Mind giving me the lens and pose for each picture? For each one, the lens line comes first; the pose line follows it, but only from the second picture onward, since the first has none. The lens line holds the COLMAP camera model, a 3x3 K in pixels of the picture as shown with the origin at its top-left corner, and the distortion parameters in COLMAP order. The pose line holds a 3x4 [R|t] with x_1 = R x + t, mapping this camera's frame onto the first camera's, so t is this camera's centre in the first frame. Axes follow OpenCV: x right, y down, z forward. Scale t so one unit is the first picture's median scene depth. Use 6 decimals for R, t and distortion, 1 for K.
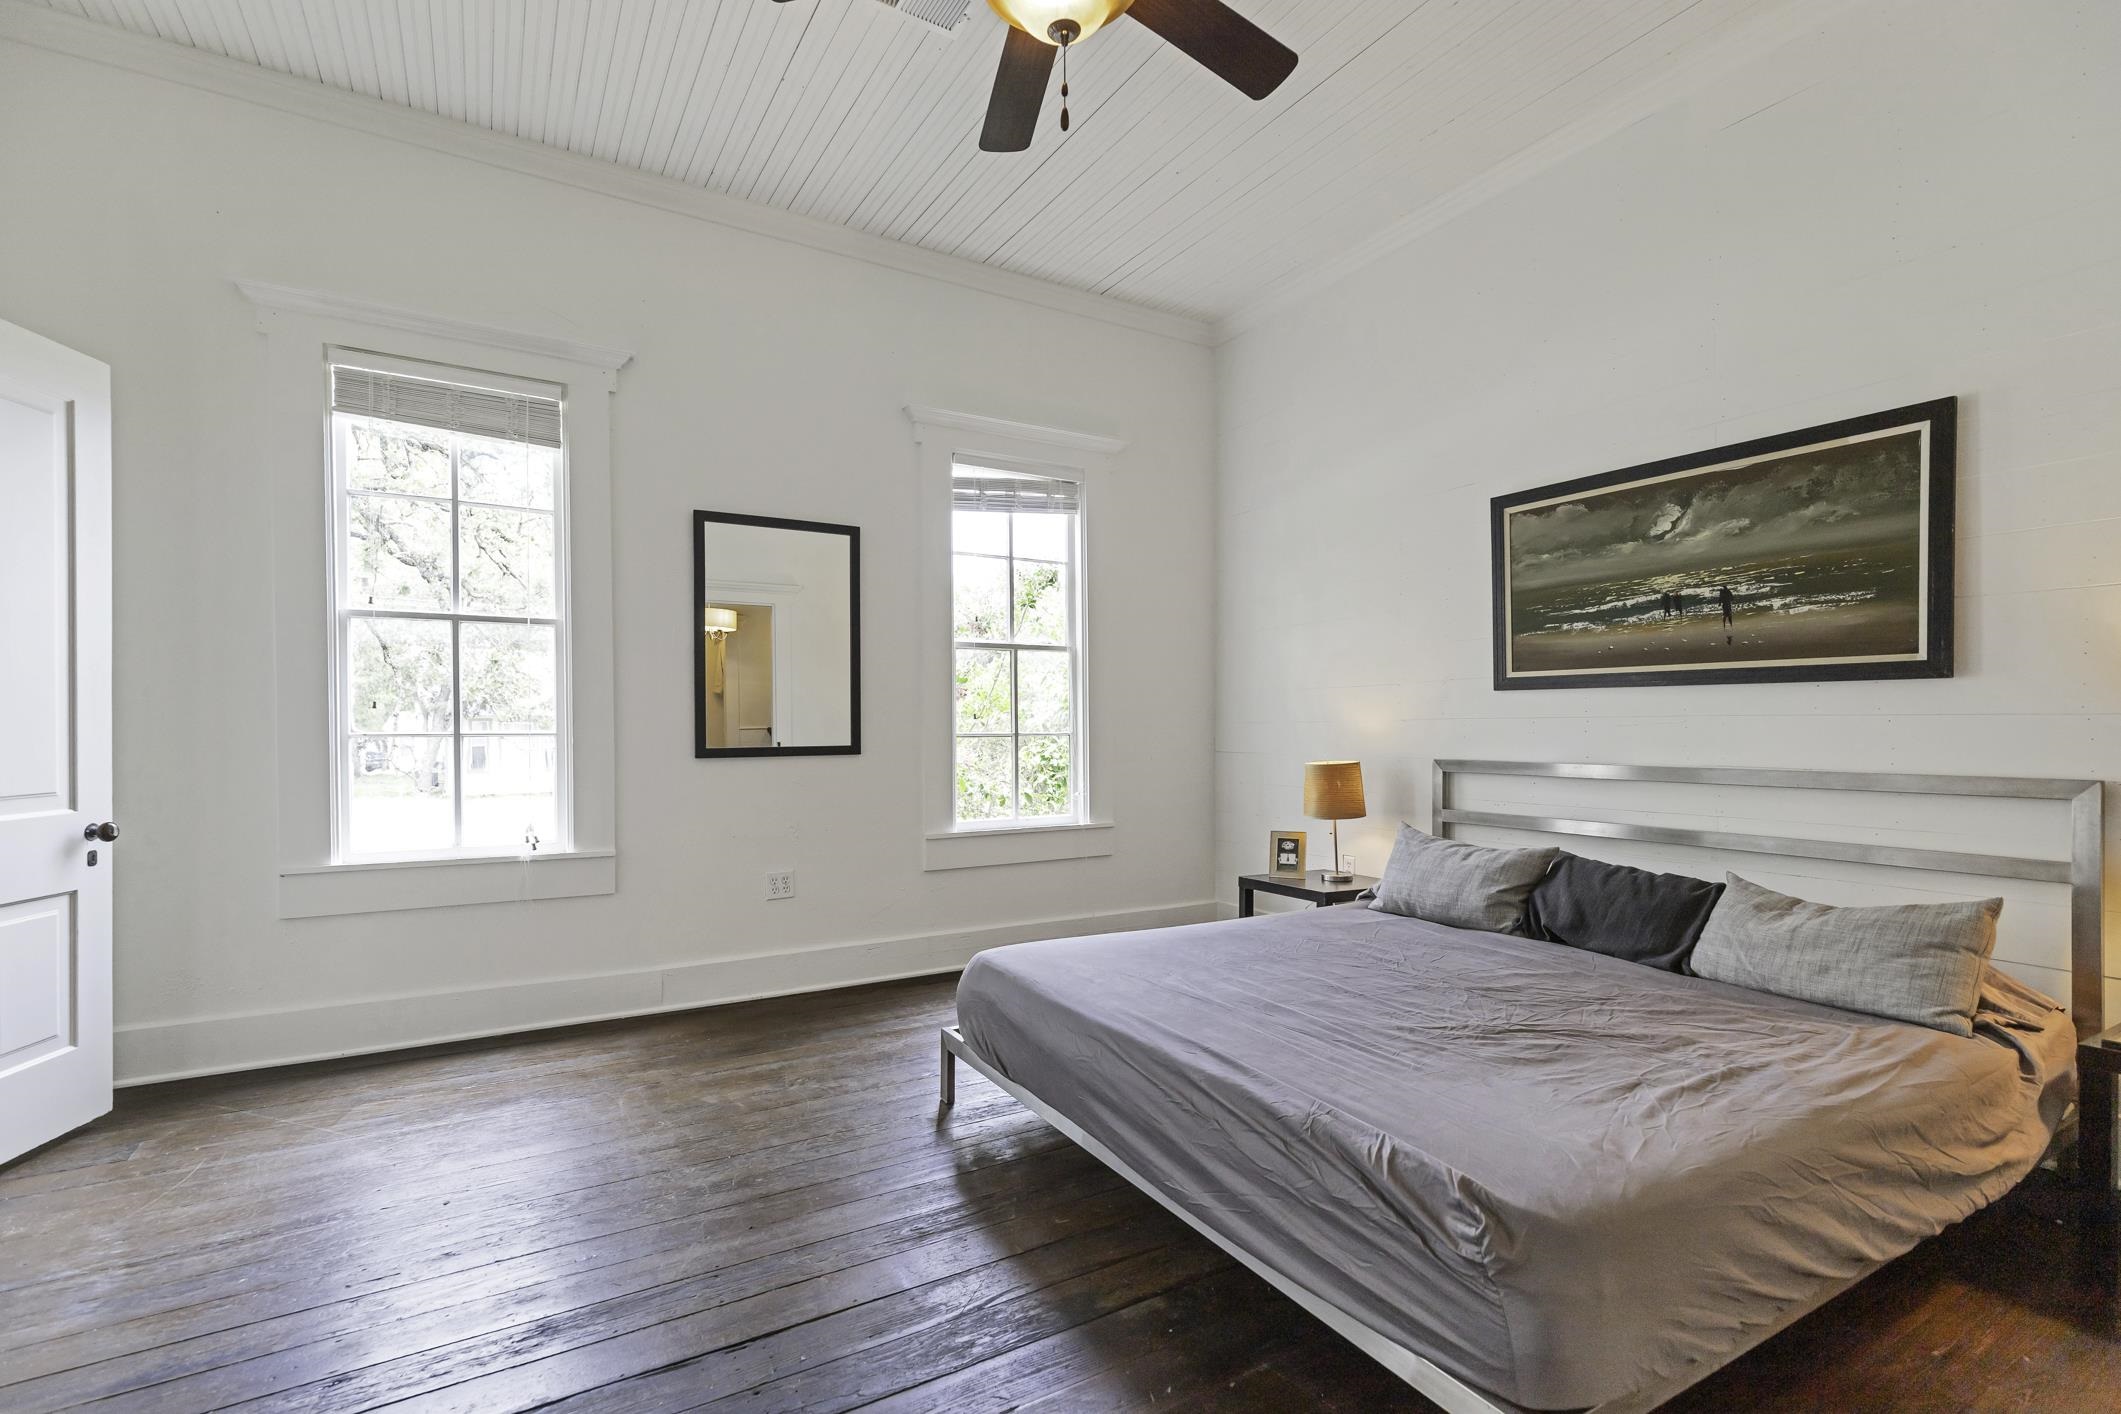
lens RADIAL K [[972.1, 0, 1056.3], [0, 972.1, 733.2], [0, 0, 1]] dist [0.010142, -0.000538]
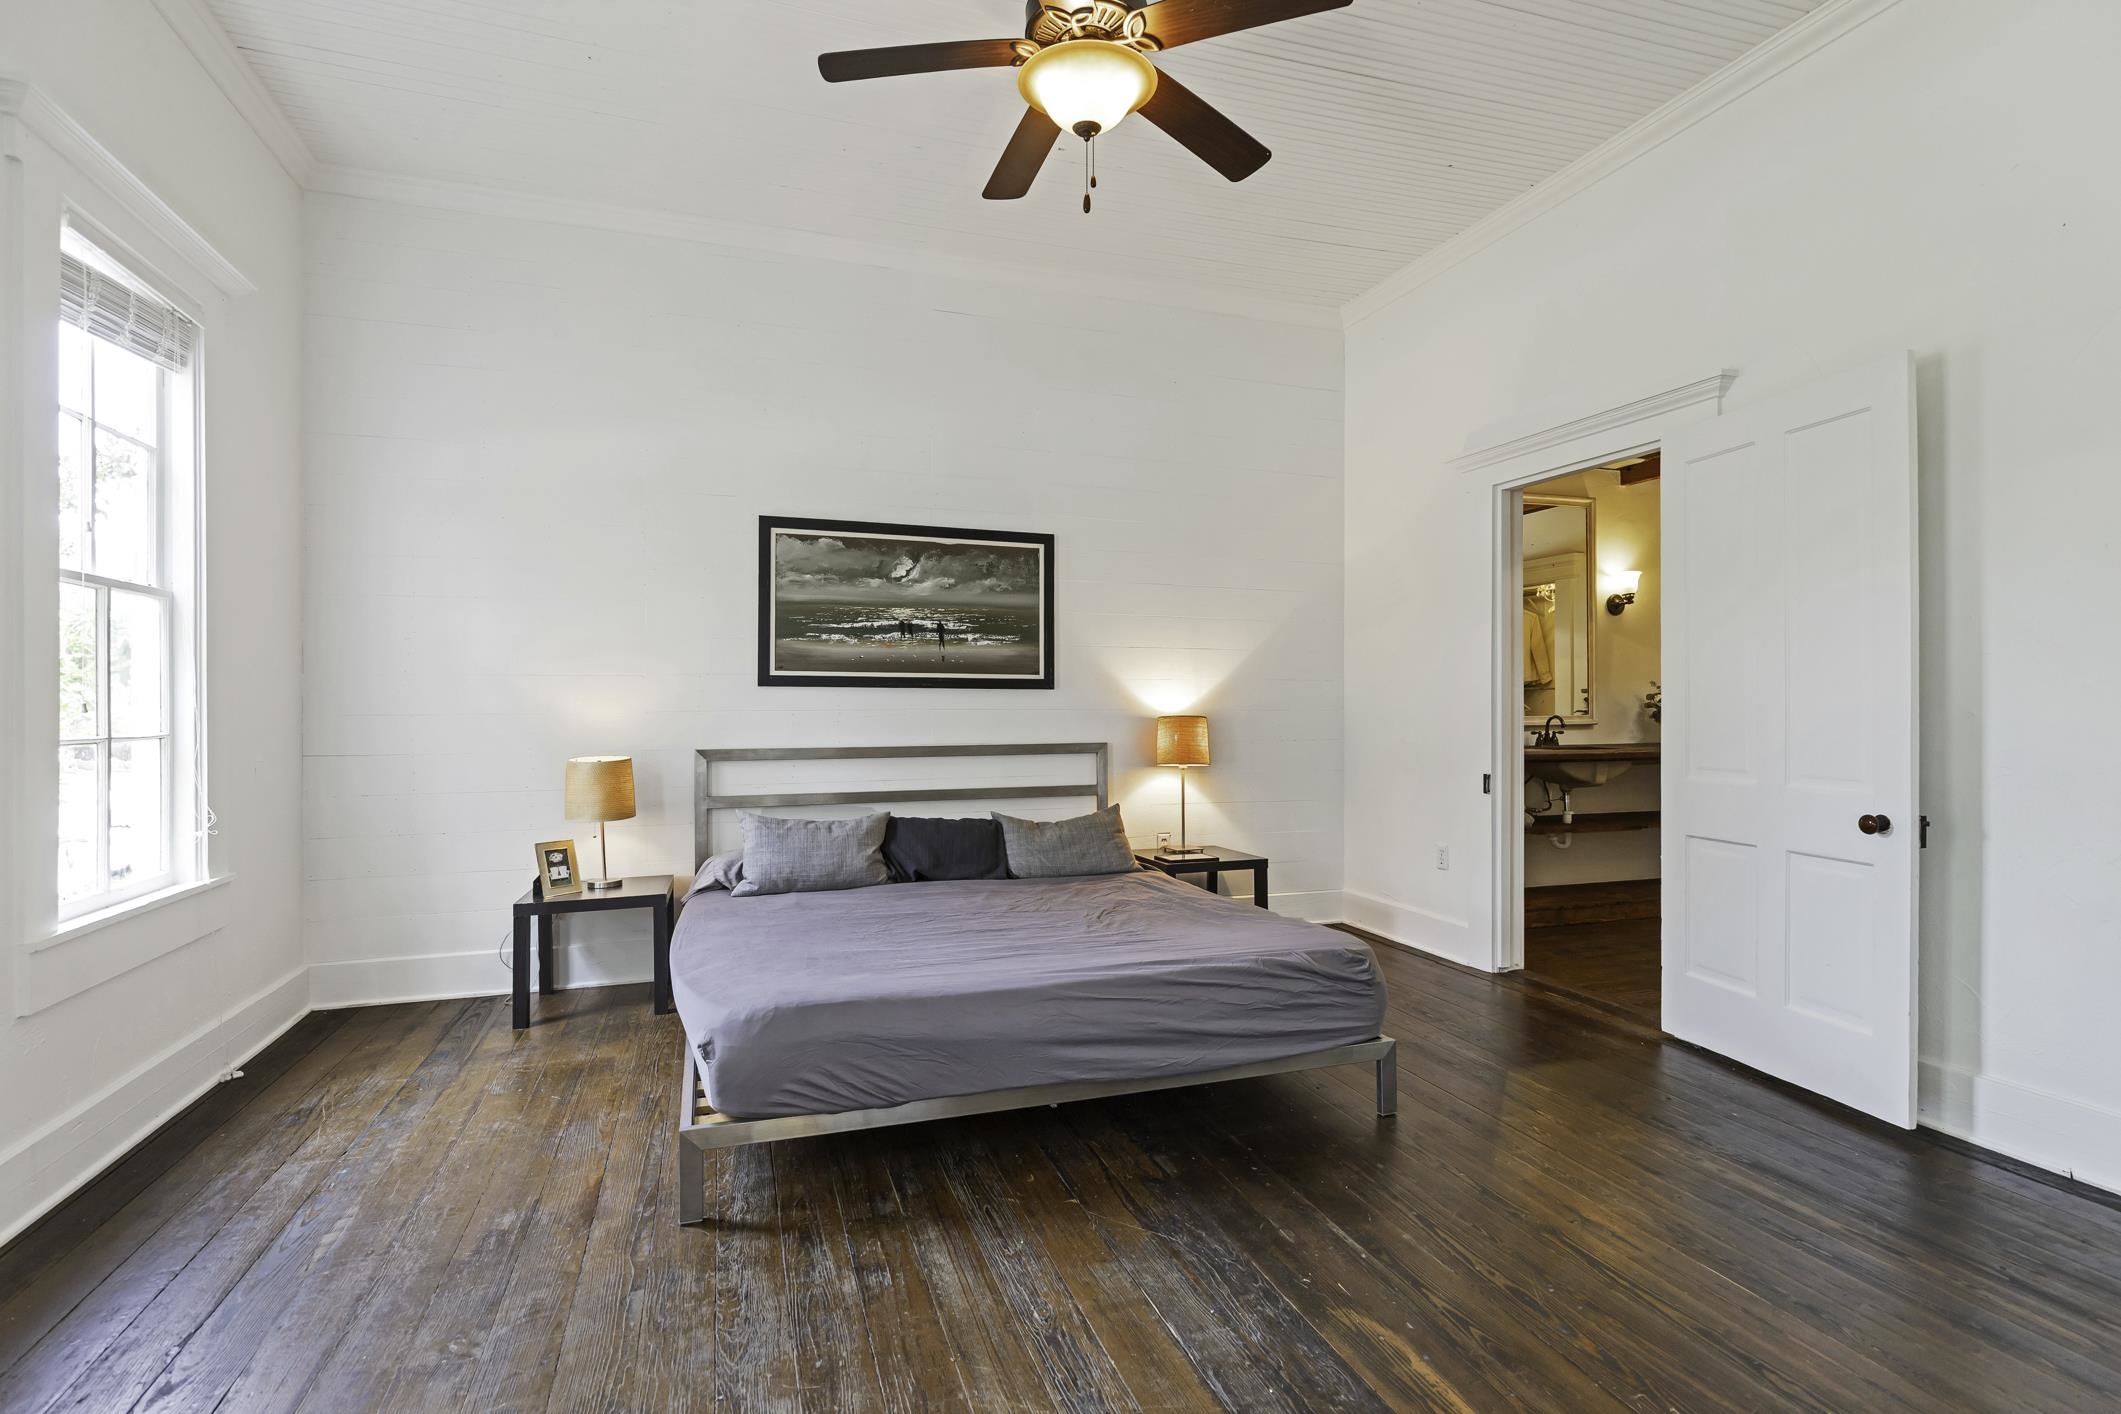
lens RADIAL K [[1026.5, 0, 1060.5], [0, 1026.5, 707.0], [0, 0, 1]] dist [0.014584, 0.000244]
pose [[0.189838, 0.001379, 0.981814, -0.756276], [0.009809, 0.999946, -0.003301, -0.014402], [-0.981766, 0.010258, 0.189815, 0.503497]]
